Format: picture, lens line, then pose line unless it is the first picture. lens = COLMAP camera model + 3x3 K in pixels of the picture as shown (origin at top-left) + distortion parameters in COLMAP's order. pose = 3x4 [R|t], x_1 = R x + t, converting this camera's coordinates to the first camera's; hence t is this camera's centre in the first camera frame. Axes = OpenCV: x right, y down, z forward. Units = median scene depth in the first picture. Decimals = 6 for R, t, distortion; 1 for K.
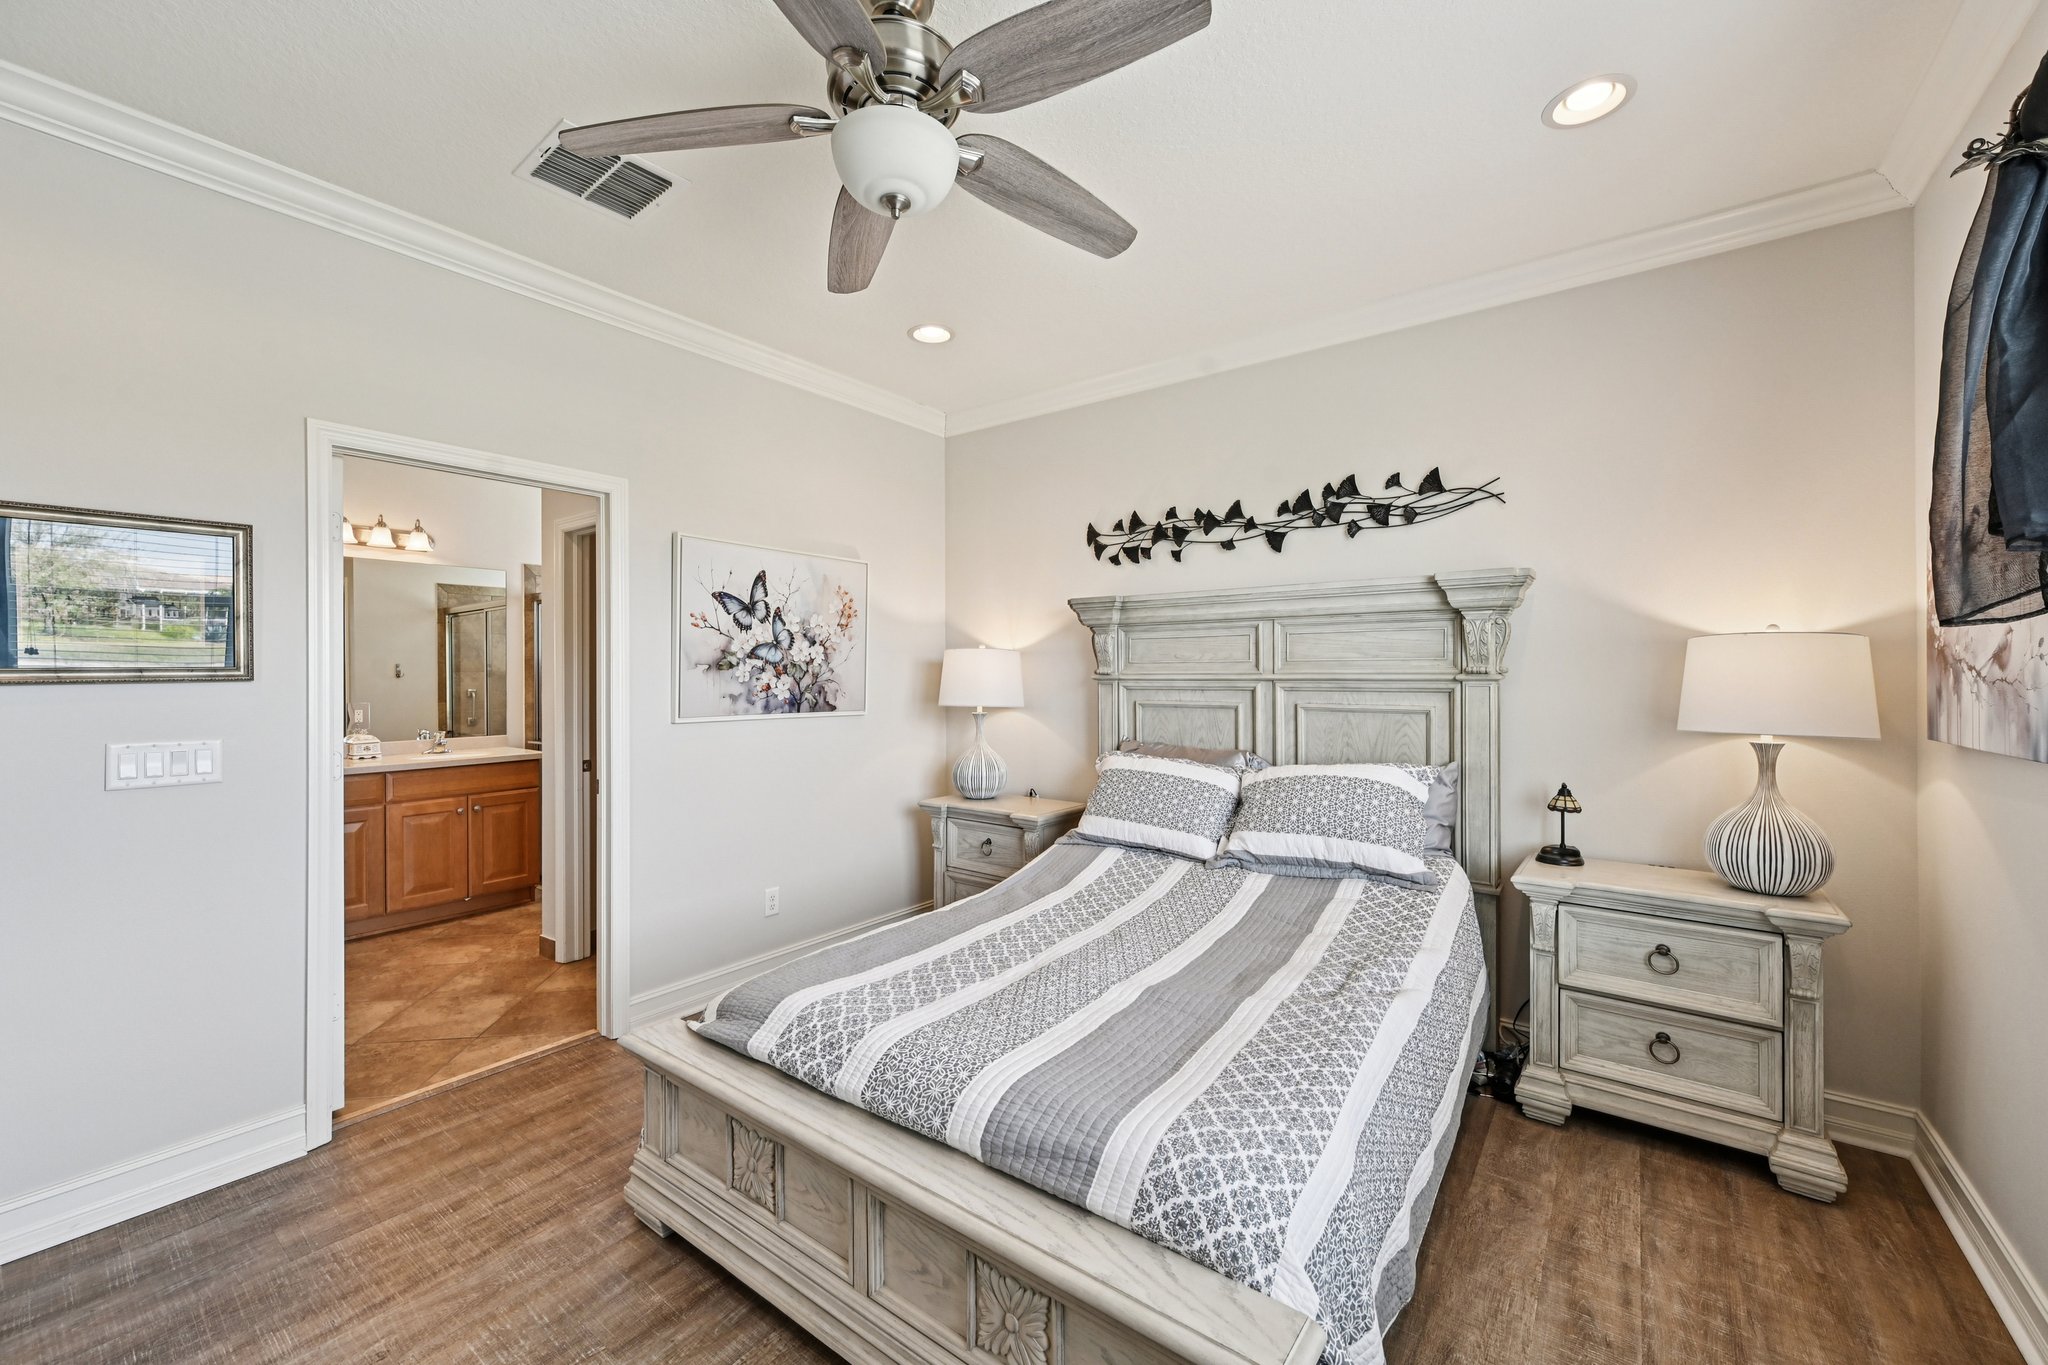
lens RADIAL K [[816.2, 0, 1025.5], [0, 816.2, 676.3], [0, 0, 1]] dist [0.002999, 0.000252]
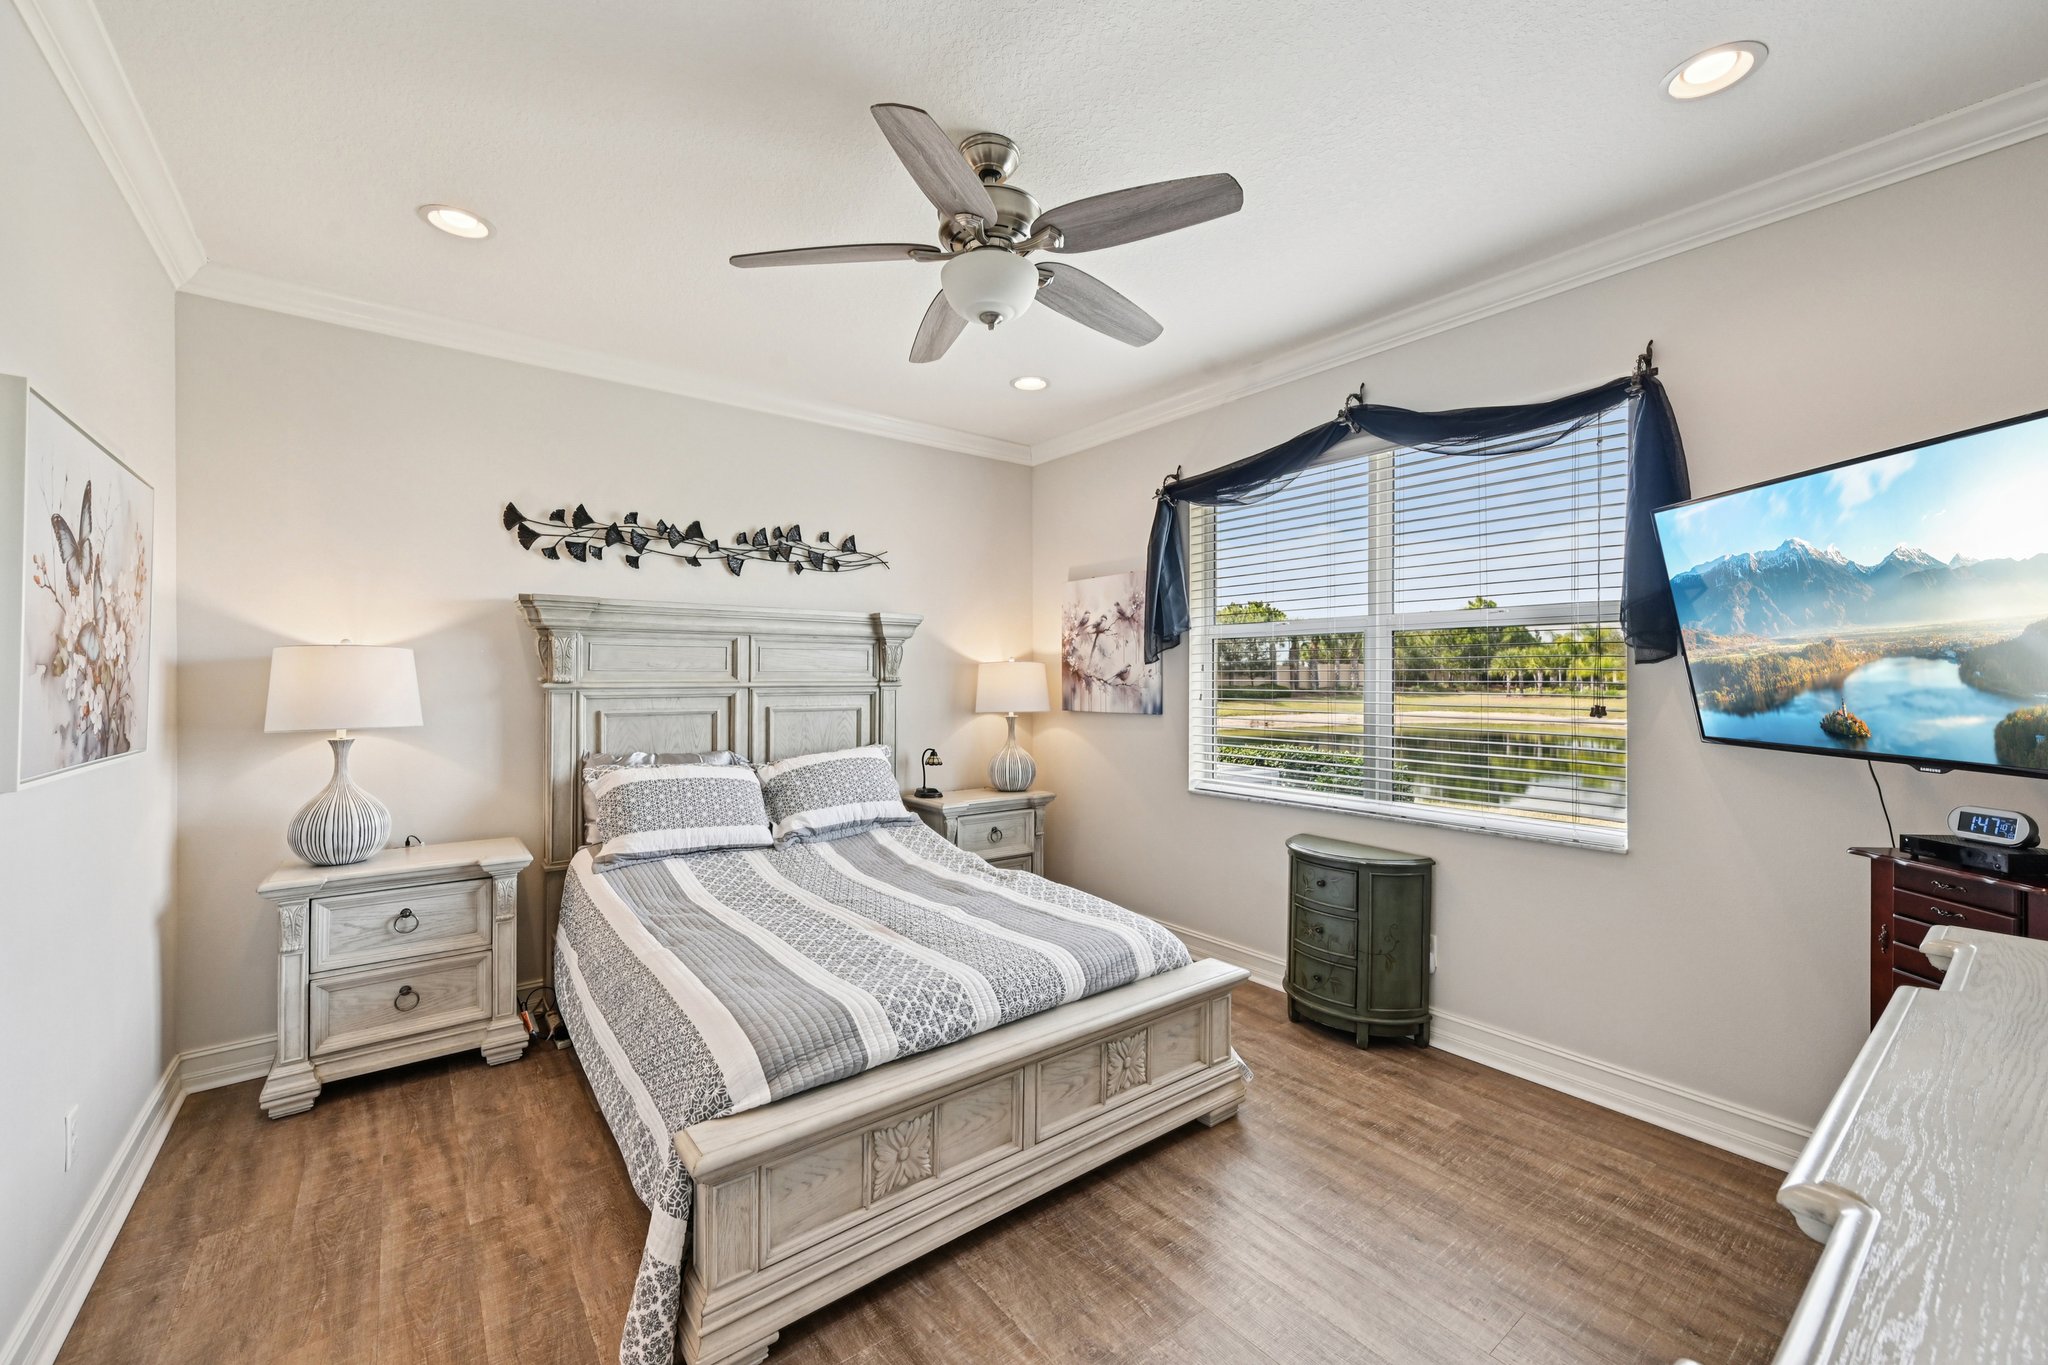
lens RADIAL K [[816.2, 0, 1041.3], [0, 816.2, 680.8], [0, 0, 1]] dist [0.002999, 0.000252]
pose [[0.242928, -0.000001, 0.970044, -0.703251], [0.002144, 0.999998, -0.000536, -0.003175], [-0.970042, 0.002210, 0.242927, 0.309947]]
